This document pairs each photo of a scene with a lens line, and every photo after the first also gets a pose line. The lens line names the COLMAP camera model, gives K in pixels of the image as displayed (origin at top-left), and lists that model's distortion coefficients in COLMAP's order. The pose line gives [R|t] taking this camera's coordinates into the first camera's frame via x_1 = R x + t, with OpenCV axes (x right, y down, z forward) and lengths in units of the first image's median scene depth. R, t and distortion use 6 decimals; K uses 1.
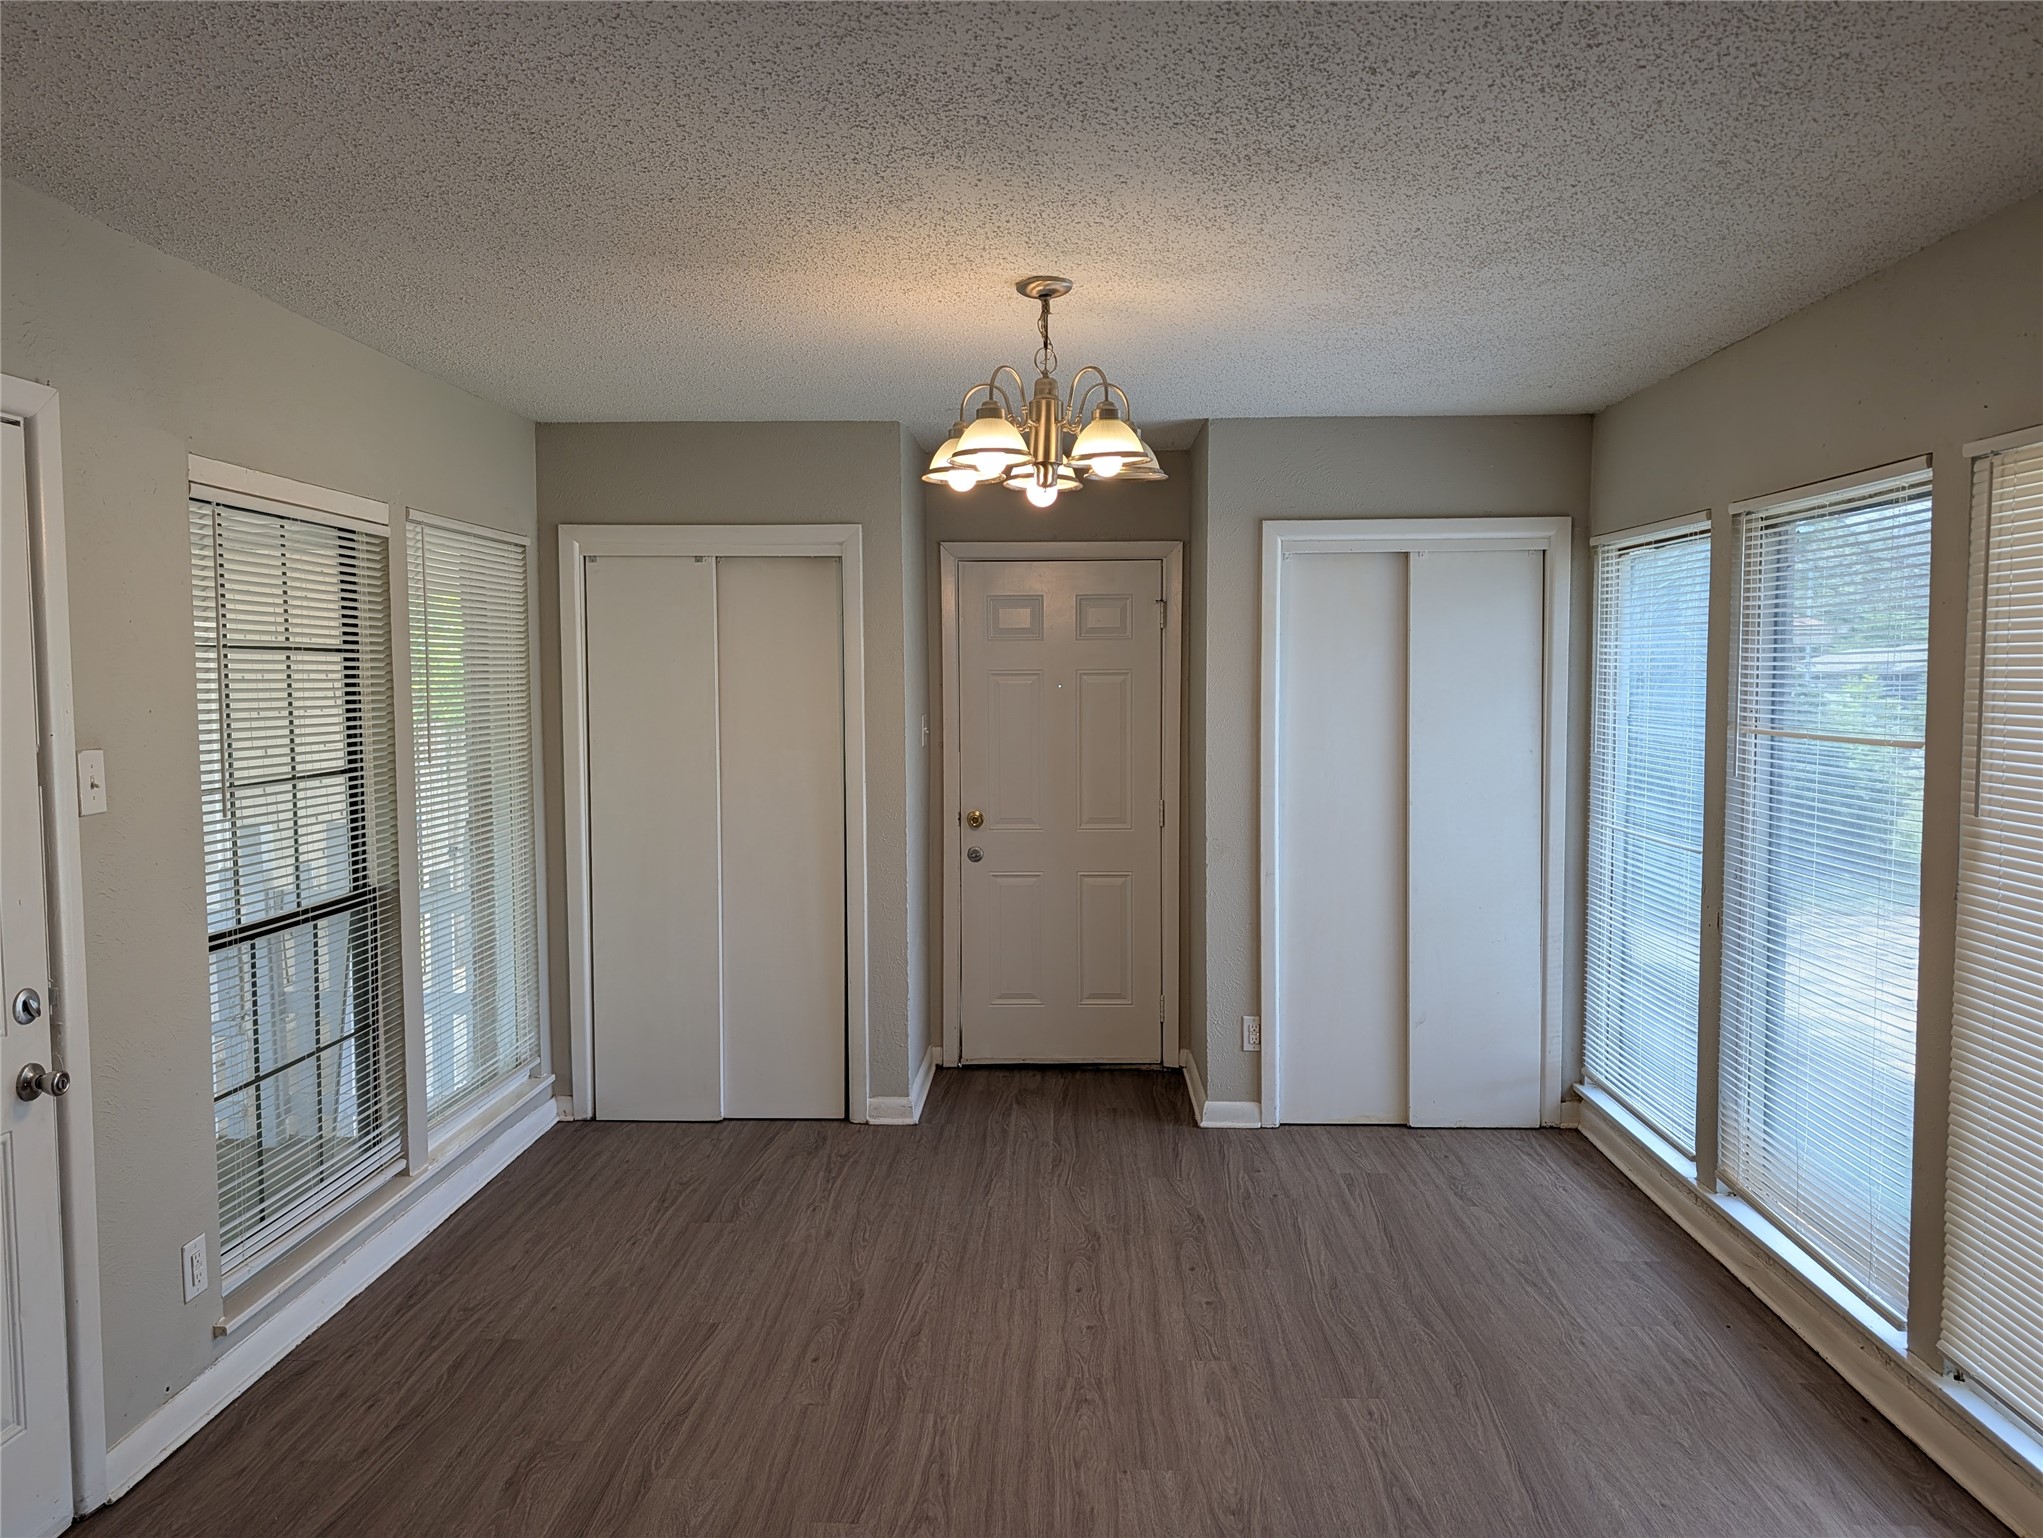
lens RADIAL K [[1481.3, 0, 1026.7], [0, 1481.3, 761.8], [0, 0, 1]] dist [0.043355, -0.041576]
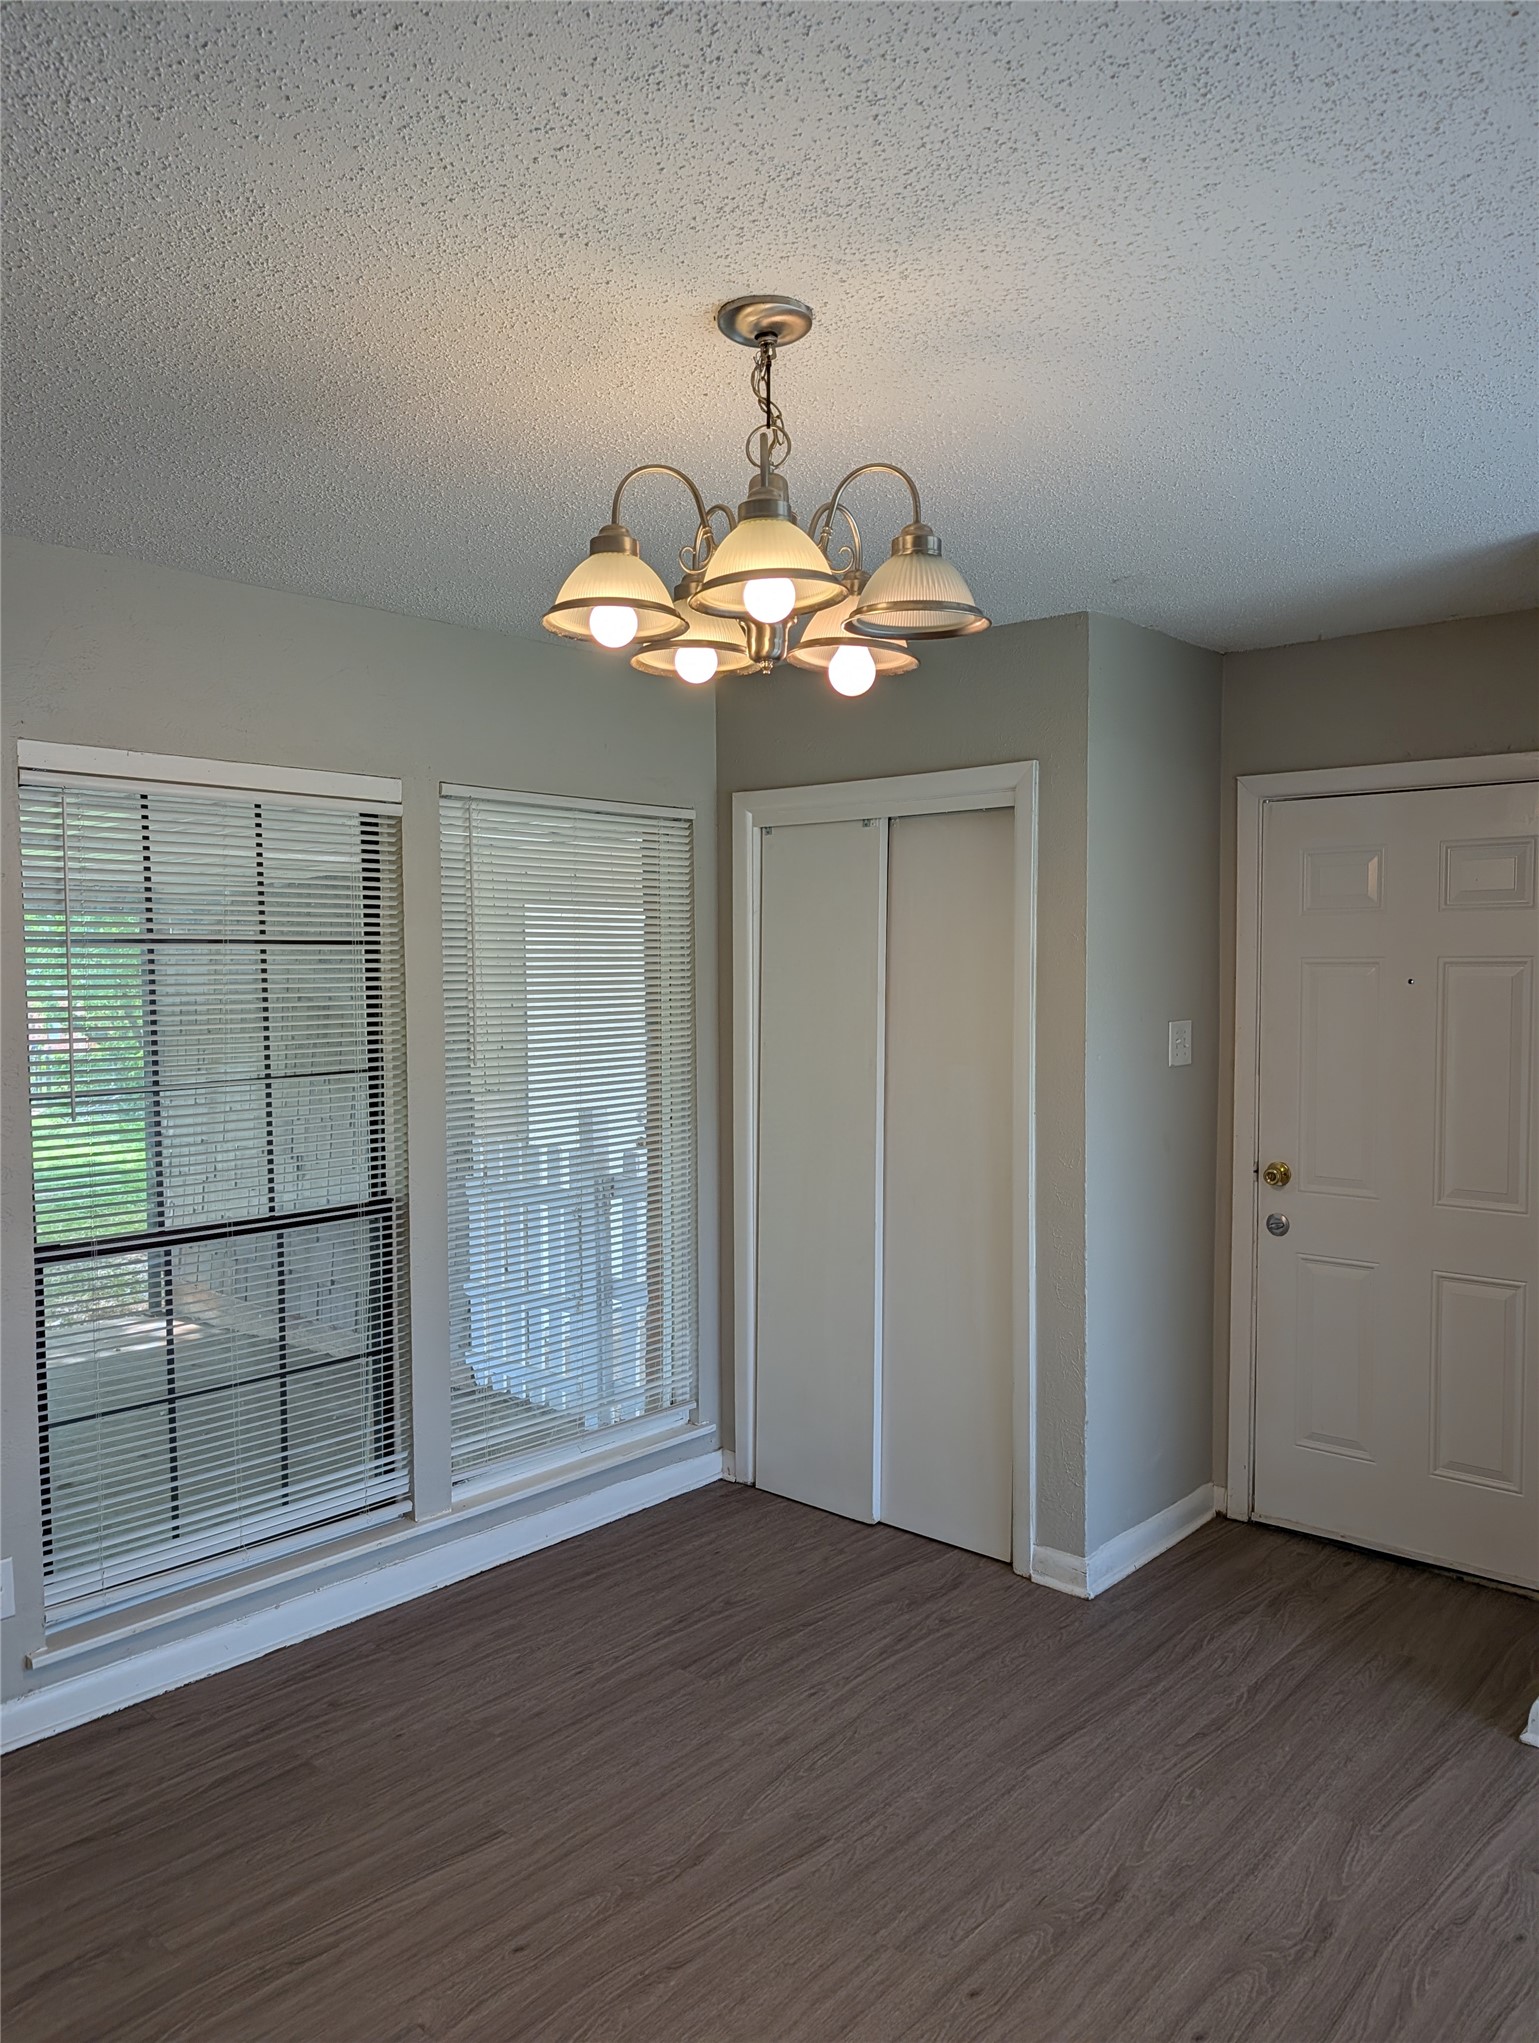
lens RADIAL K [[1481.3, 0, 757.4], [0, 1481.3, 1024.7], [0, 0, 1]] dist [0.043355, -0.041576]
pose [[0.768277, 0.028014, -0.639504, 0.315845], [-0.036917, 0.999318, -0.000574, -0.030151], [0.639052, 0.024049, 0.768788, 0.430958]]
